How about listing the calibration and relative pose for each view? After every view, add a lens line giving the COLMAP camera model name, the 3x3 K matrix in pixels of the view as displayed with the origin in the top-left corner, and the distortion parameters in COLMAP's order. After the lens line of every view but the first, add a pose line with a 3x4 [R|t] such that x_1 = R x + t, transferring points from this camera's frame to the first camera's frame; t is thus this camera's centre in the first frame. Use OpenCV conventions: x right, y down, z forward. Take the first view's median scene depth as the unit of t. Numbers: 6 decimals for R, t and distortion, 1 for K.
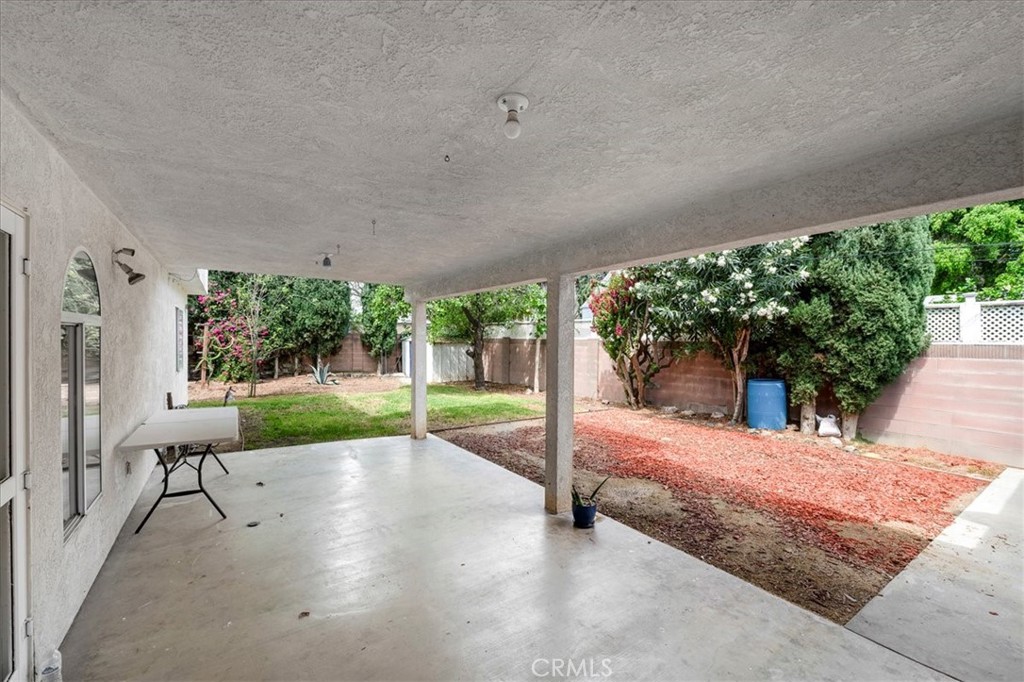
lens RADIAL K [[427.1, 0, 509.0], [0, 427.1, 342.0], [0, 0, 1]] dist [-0.000042, -0.001464]
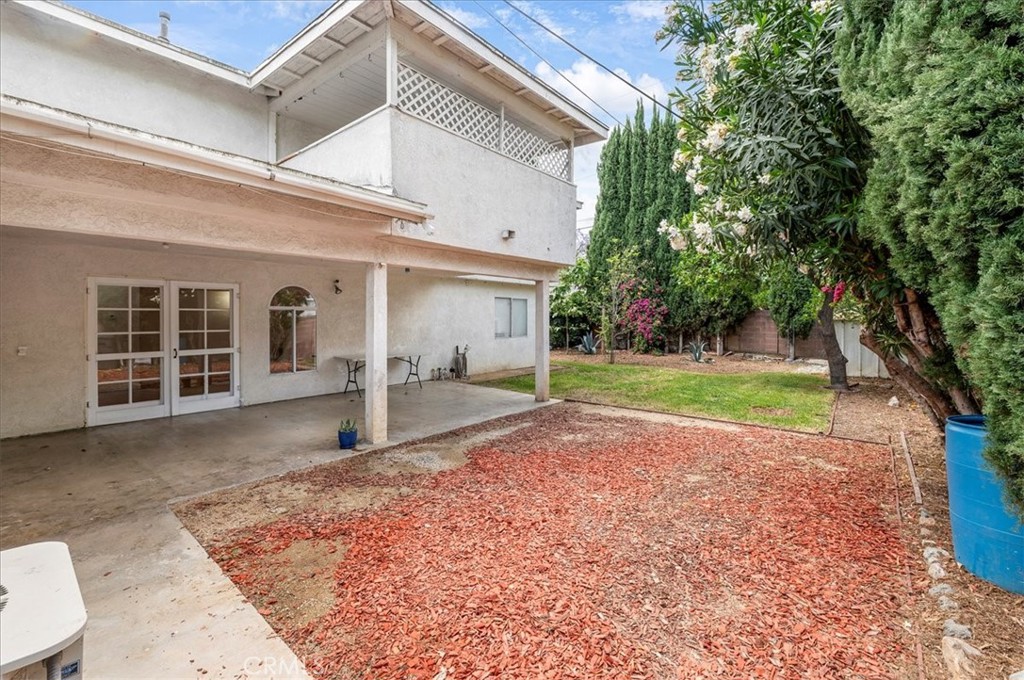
lens RADIAL K [[427.1, 0, 507.9], [0, 427.1, 331.5], [0, 0, 1]] dist [-0.000042, -0.001464]
pose [[0.265109, 0.020806, -0.963994, 0.393893], [-0.002716, 0.999779, 0.020831, 0.007149], [0.964215, -0.002904, 0.265107, 0.276057]]
